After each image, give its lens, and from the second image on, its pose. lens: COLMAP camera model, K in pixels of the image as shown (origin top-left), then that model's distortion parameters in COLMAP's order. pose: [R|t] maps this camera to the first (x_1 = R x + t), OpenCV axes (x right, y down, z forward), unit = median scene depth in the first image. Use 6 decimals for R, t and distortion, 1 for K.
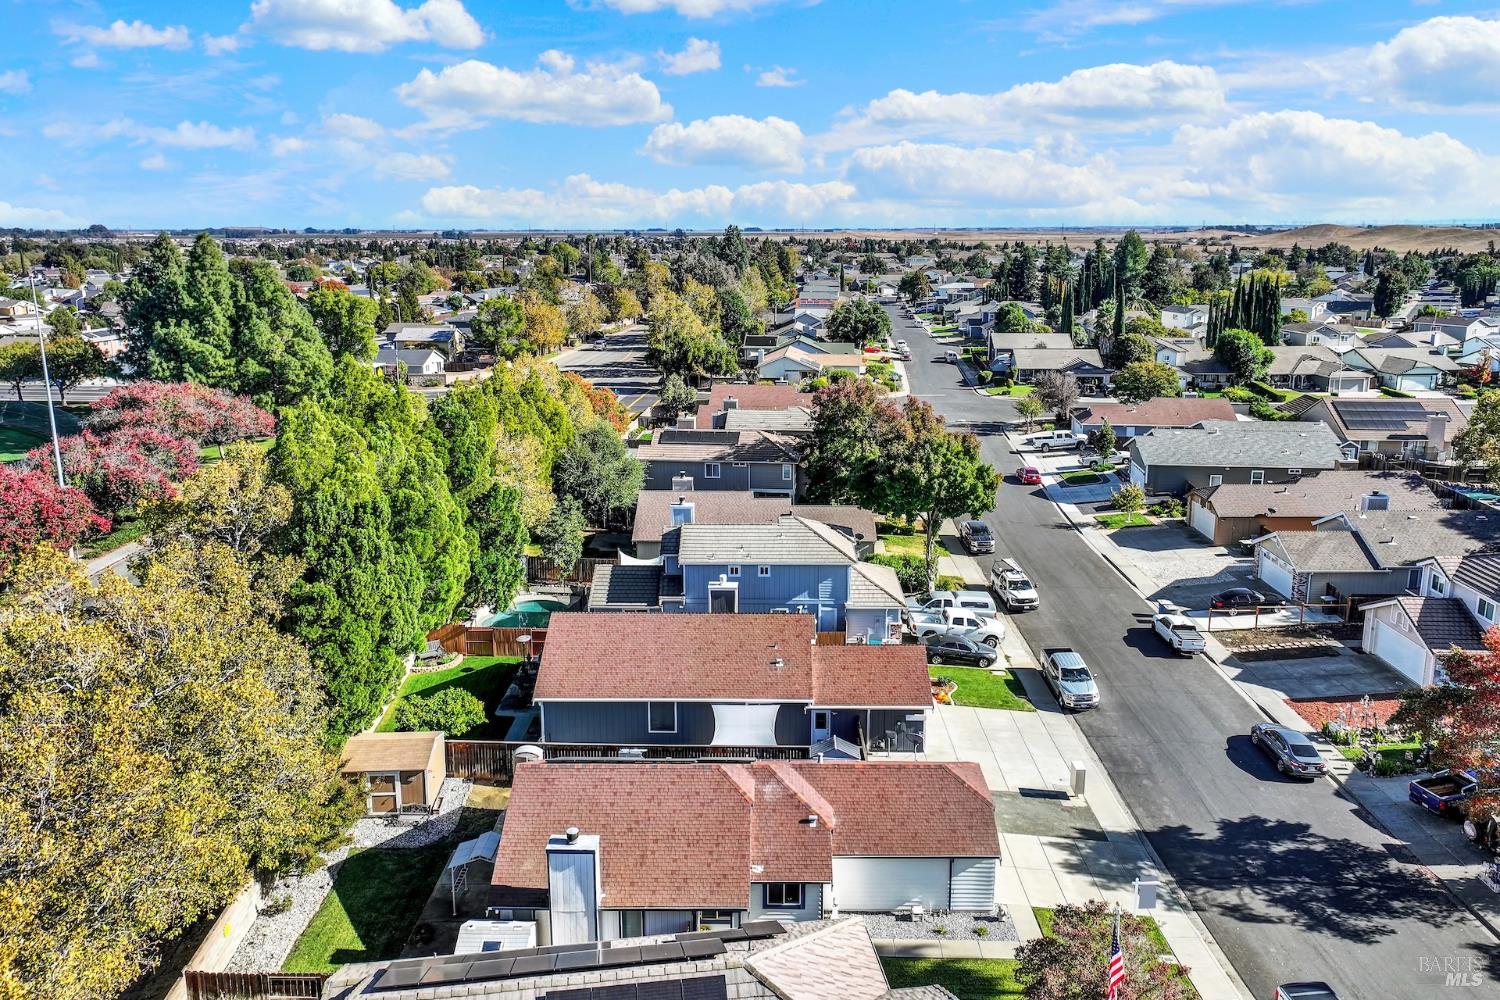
lens RADIAL K [[1053.0, 0, 753.8], [0, 1053.0, 449.7], [0, 0, 1]] dist [0.005344, 0.008708]
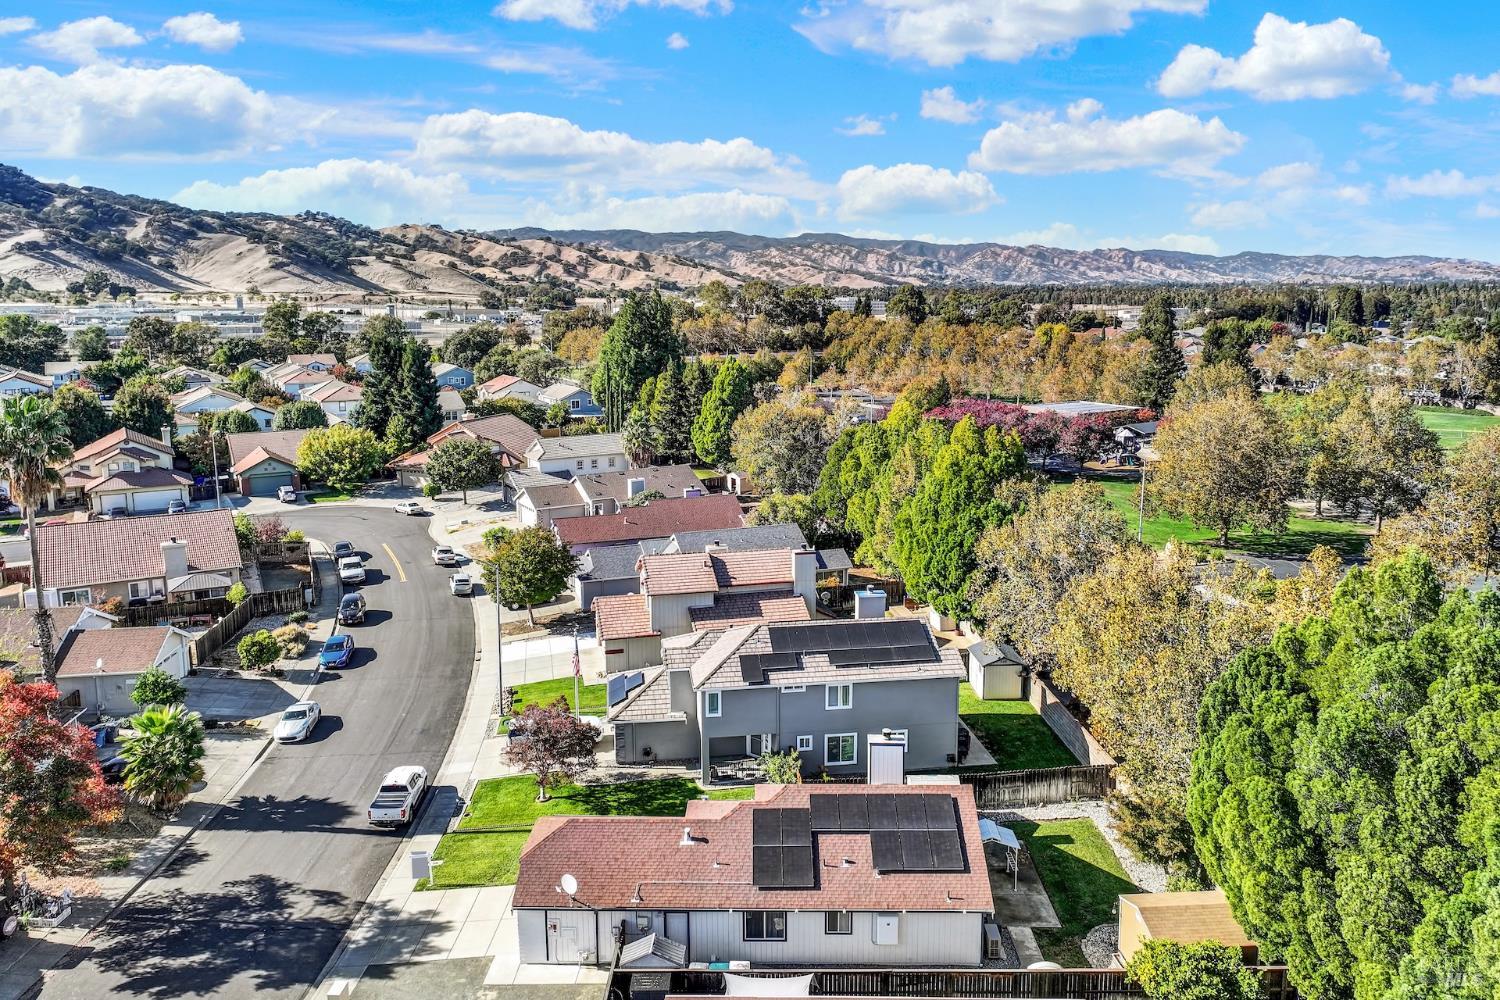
lens RADIAL K [[1053.4, 0, 754.7], [0, 1053.4, 487.9], [0, 0, 1]] dist [0.002809, 0.011470]
pose [[-0.999776, -0.001108, 0.021114, -0.017407], [0.007236, 0.920387, 0.390941, -0.346273], [-0.019866, 0.391007, -0.920173, 1.574132]]
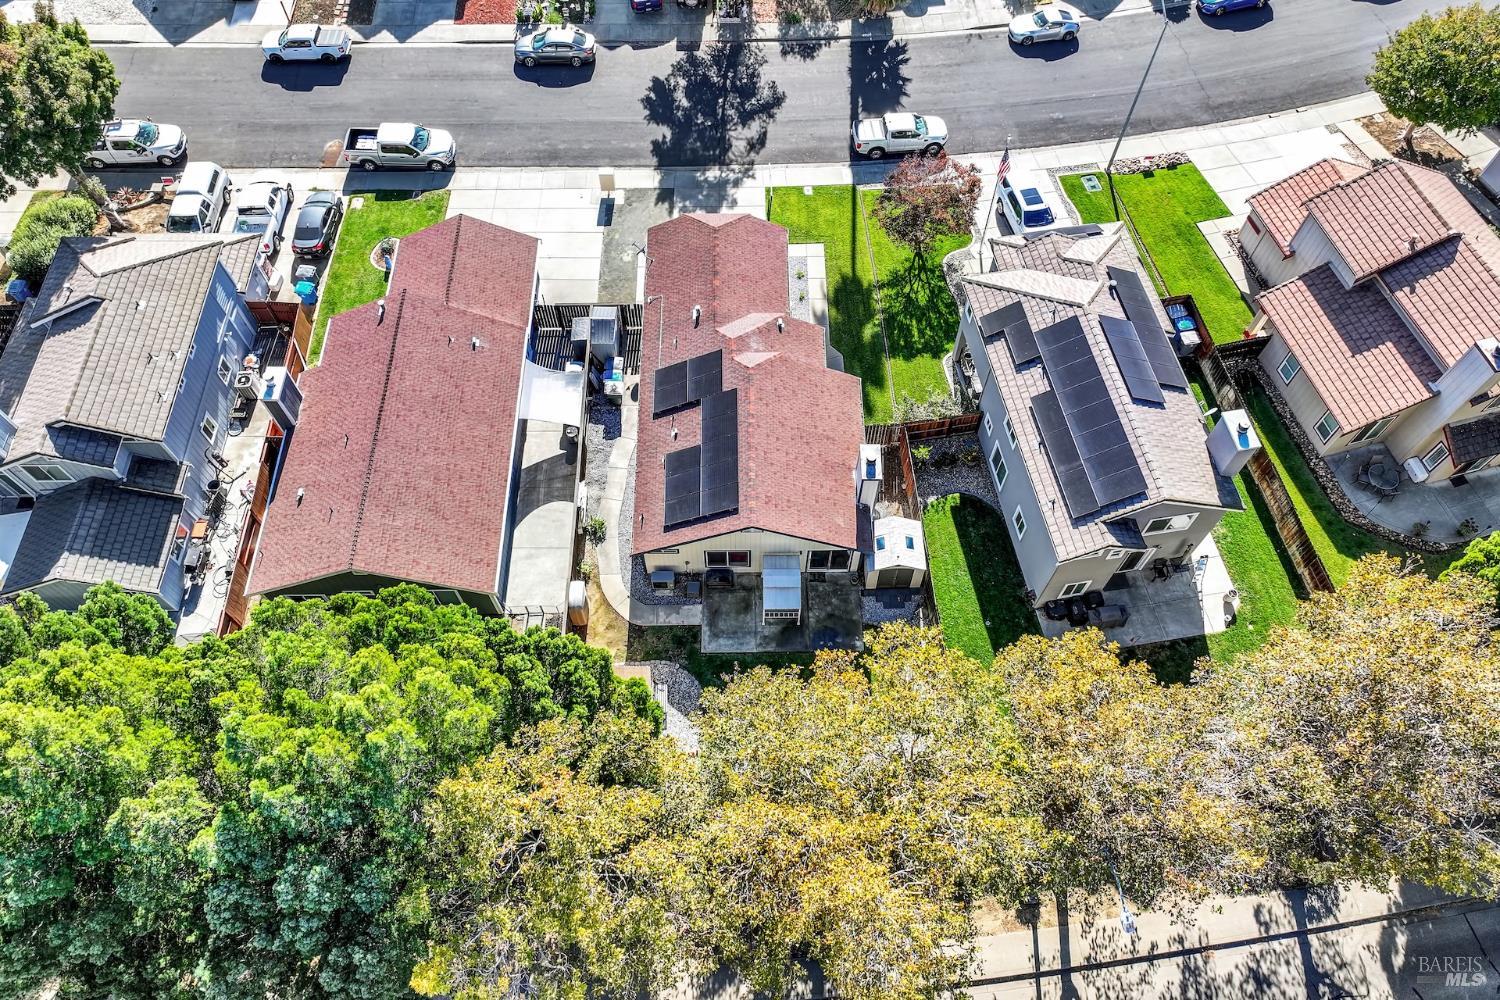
lens RADIAL K [[1053.4, 0, 754.7], [0, 1053.4, 487.9], [0, 0, 1]] dist [0.002809, 0.011470]
pose [[-0.014012, -0.870800, 0.491437, -0.587417], [0.210062, 0.477954, 0.852898, -0.507710], [-0.977588, 0.115183, 0.176225, 0.671644]]
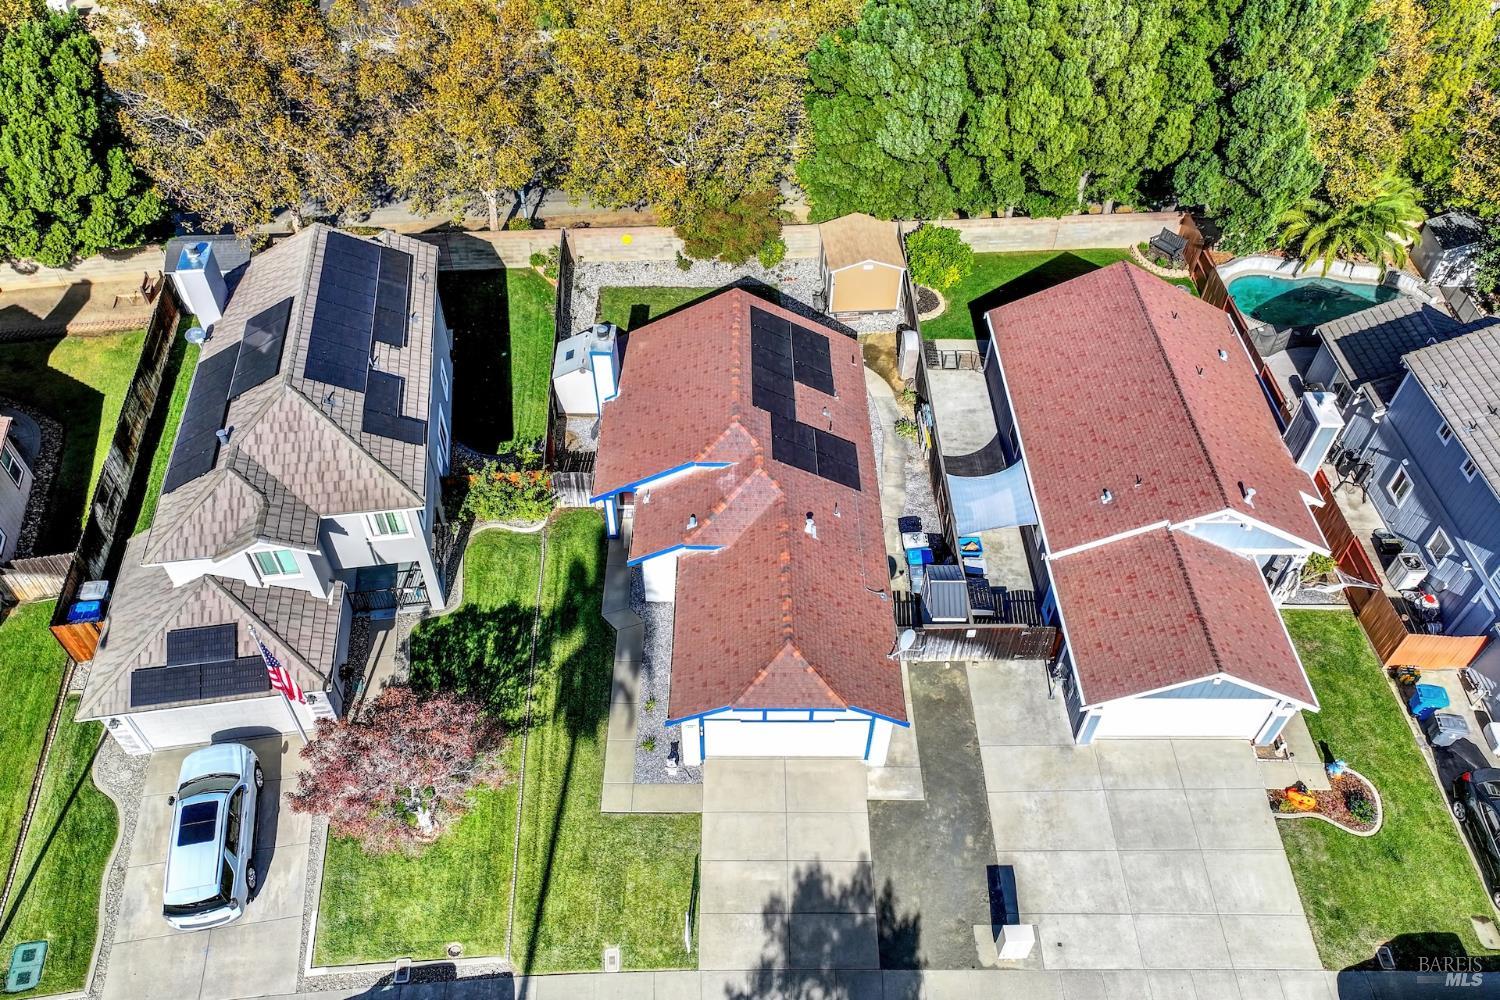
lens RADIAL K [[1067.9, 0, 751.4], [0, 1067.9, 543.7], [0, 0, 1]] dist [0.002991, 0.011247]
pose [[0.015625, 0.745612, -0.666198, 0.545659], [-0.227434, 0.651464, 0.723787, -0.240519], [0.973668, 0.140206, 0.179757, 0.716762]]
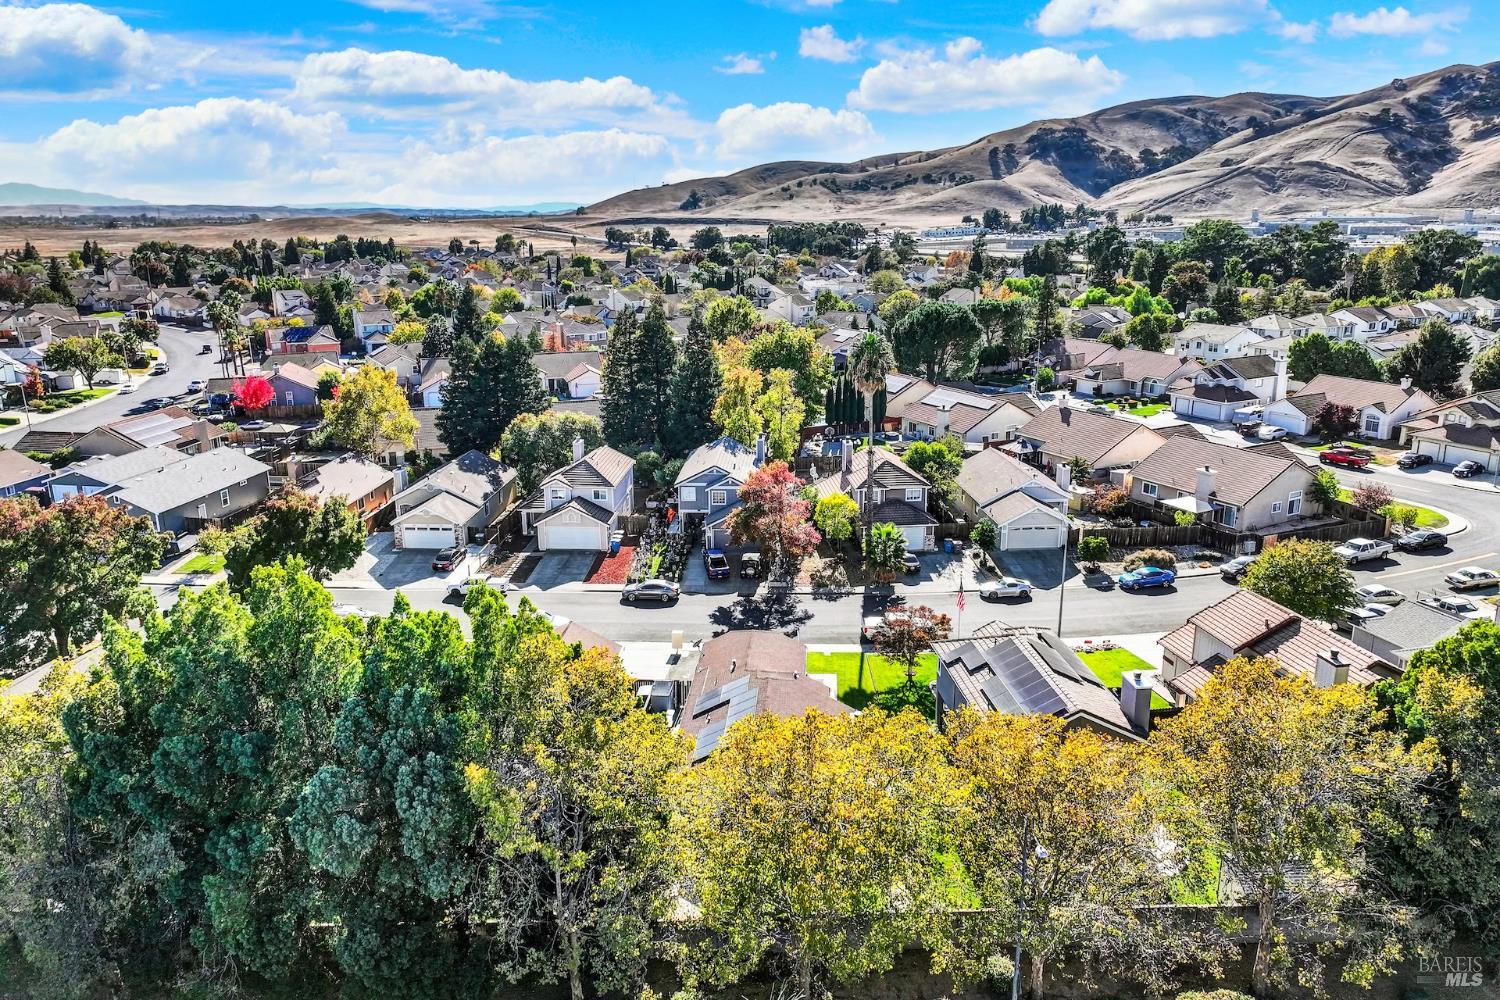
lens RADIAL K [[1053.4, 0, 754.7], [0, 1053.4, 487.9], [0, 0, 1]] dist [0.002809, 0.011470]
pose [[0.065512, -0.257984, 0.963925, -1.182437], [0.222270, 0.945504, 0.237948, -0.266996], [-0.972782, 0.198664, 0.119284, 0.651715]]
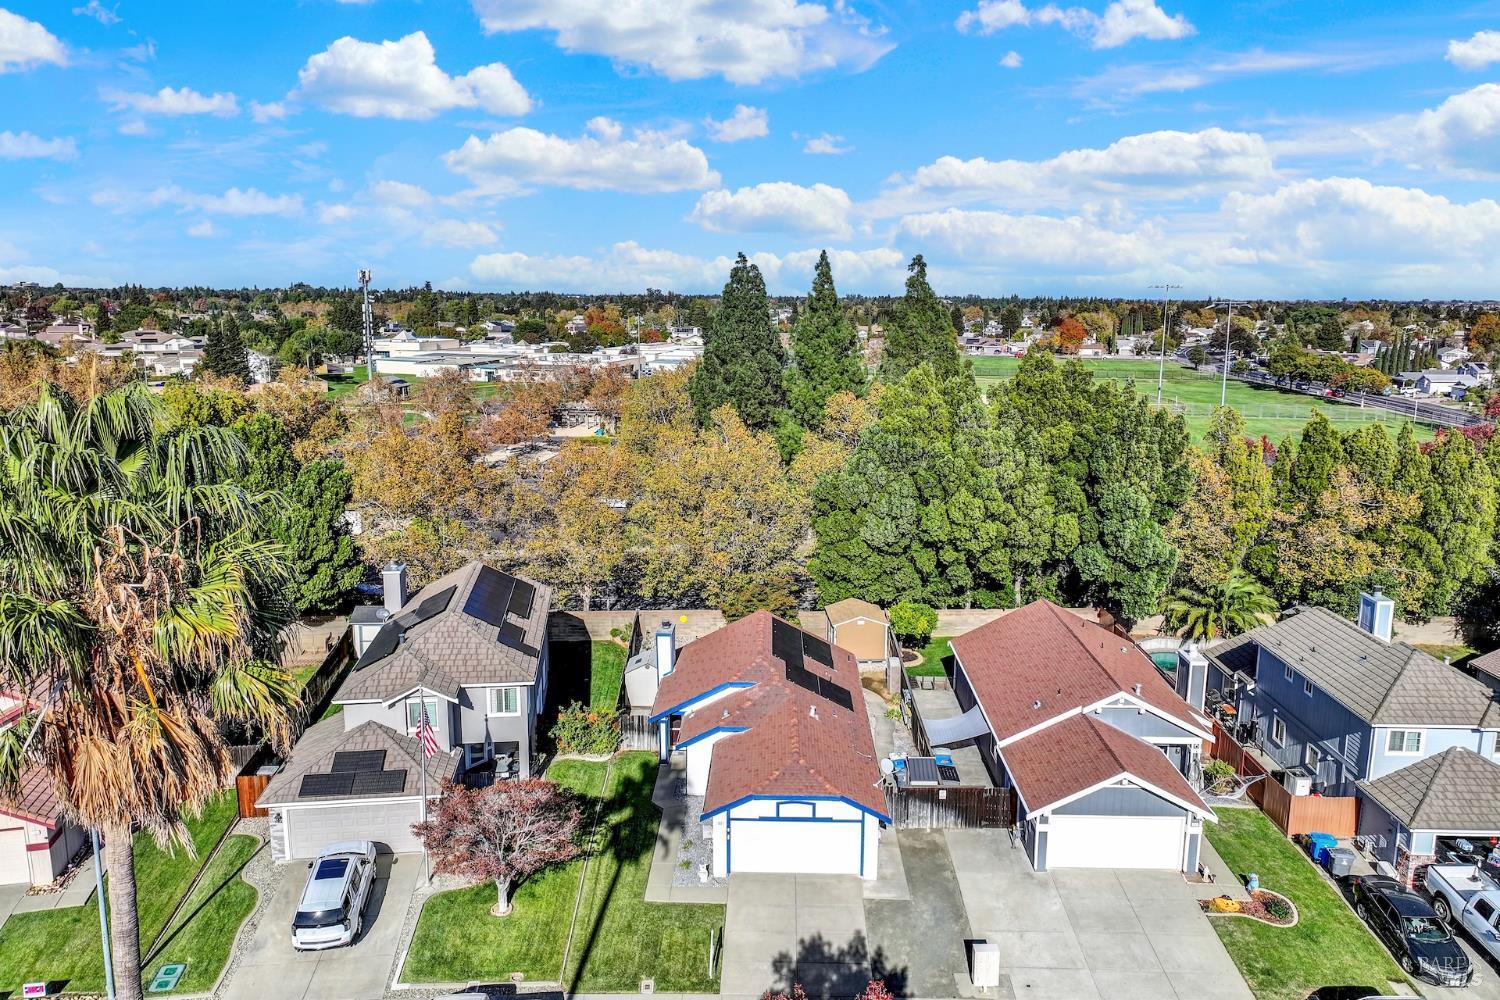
lens RADIAL K [[1053.4, 0, 754.7], [0, 1053.4, 487.9], [0, 0, 1]] dist [0.002809, 0.011470]
pose [[-0.014465, 0.185251, -0.982585, 0.957839], [-0.215772, 0.958956, 0.183972, -0.094714], [0.976337, 0.214676, 0.026100, 0.762718]]
